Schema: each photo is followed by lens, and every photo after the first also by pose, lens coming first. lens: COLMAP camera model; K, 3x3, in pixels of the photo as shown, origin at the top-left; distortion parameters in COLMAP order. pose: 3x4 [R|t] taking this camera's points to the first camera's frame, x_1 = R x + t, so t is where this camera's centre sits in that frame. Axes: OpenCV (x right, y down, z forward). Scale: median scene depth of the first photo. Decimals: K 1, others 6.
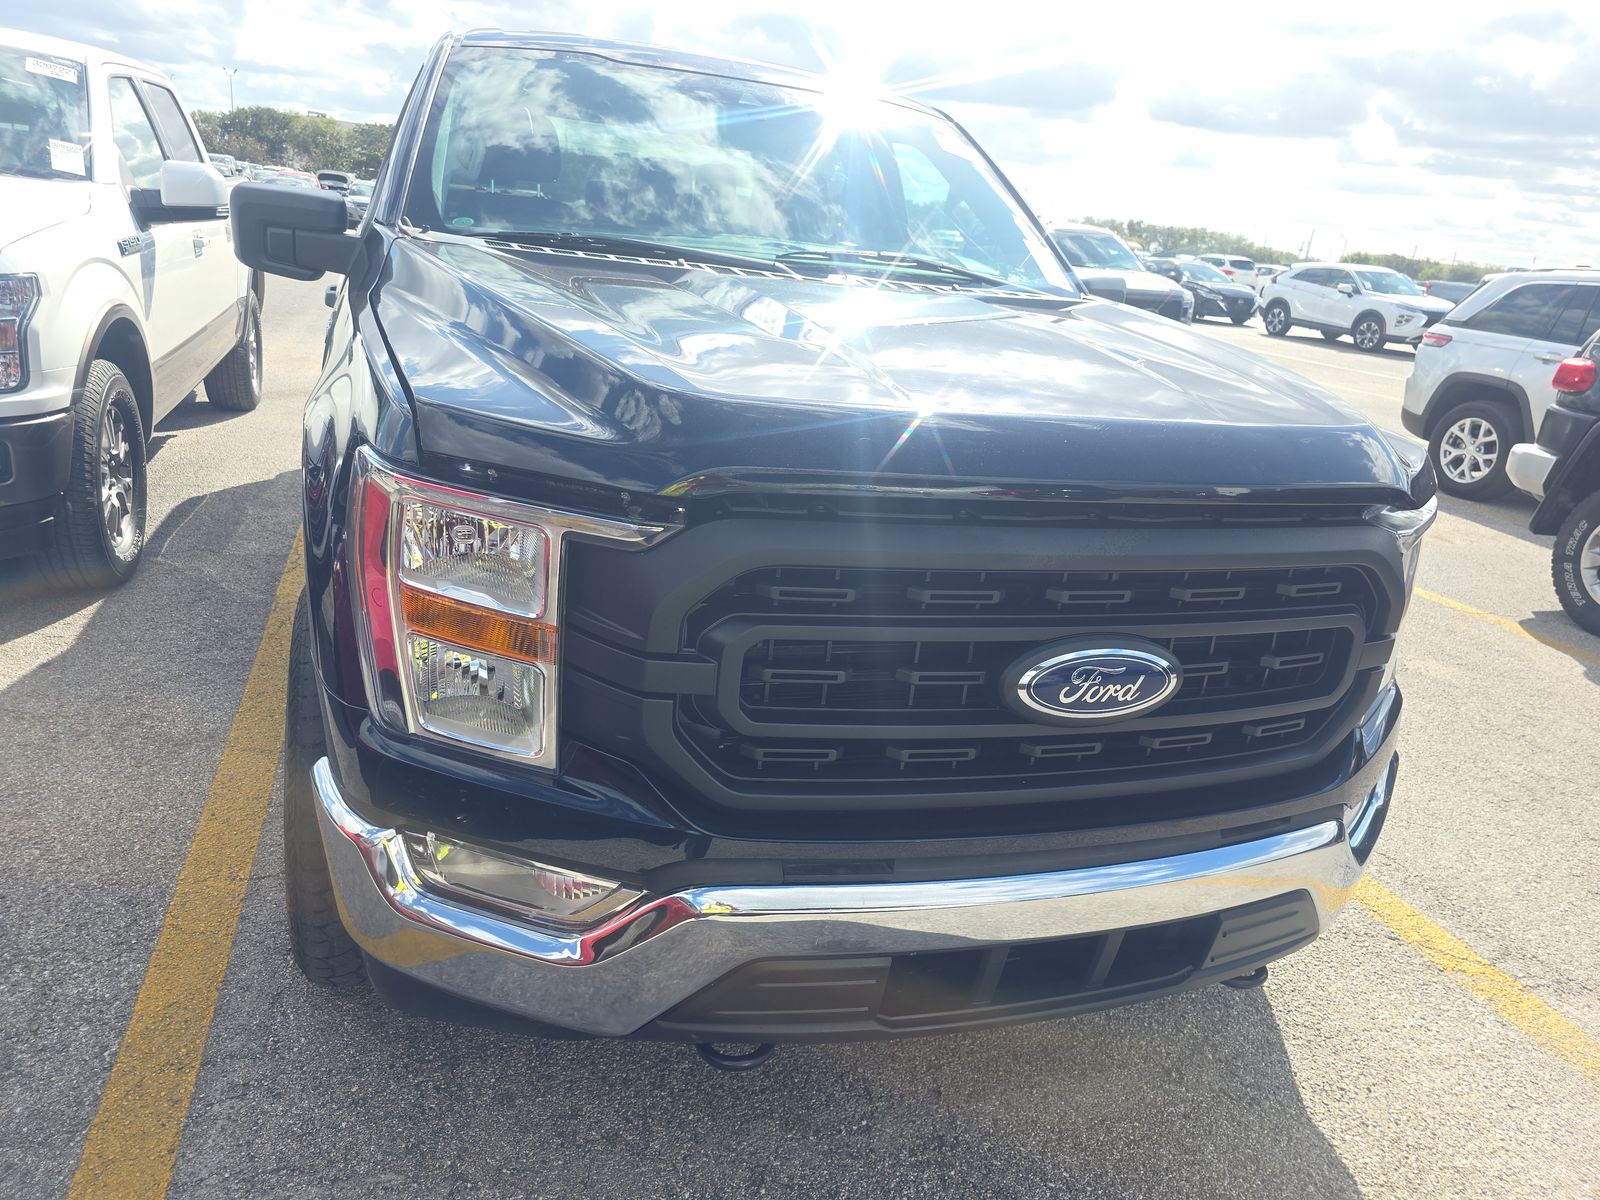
lens RADIAL K [[1052.8, 0, 812.9], [0, 1052.8, 615.1], [0, 0, 1]] dist [0.058963, -0.060958]
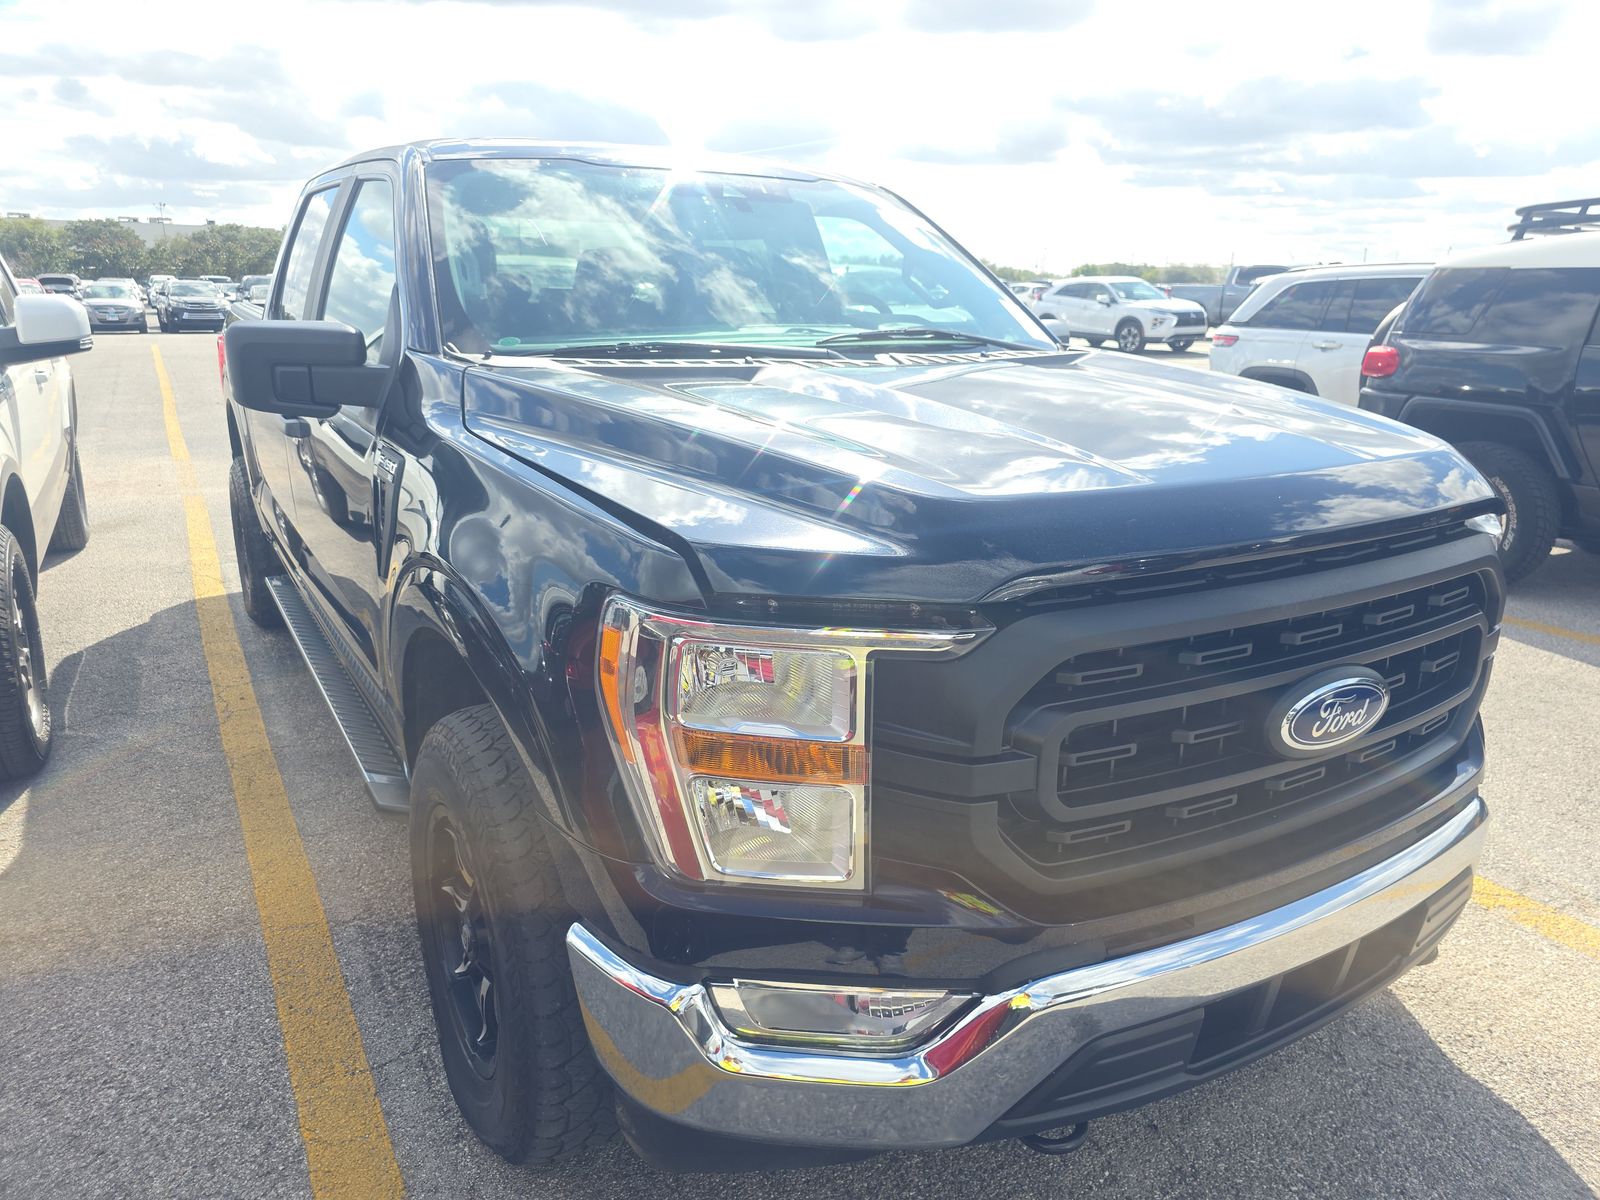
lens RADIAL K [[1052.6, 0, 819.5], [0, 1052.6, 606.7], [0, 0, 1]] dist [0.049439, -0.052902]
pose [[0.972108, -0.146112, 0.183457, -0.250109], [0.154202, 0.987567, -0.030555, -0.053530], [-0.176712, 0.057992, 0.982553, 0.012598]]
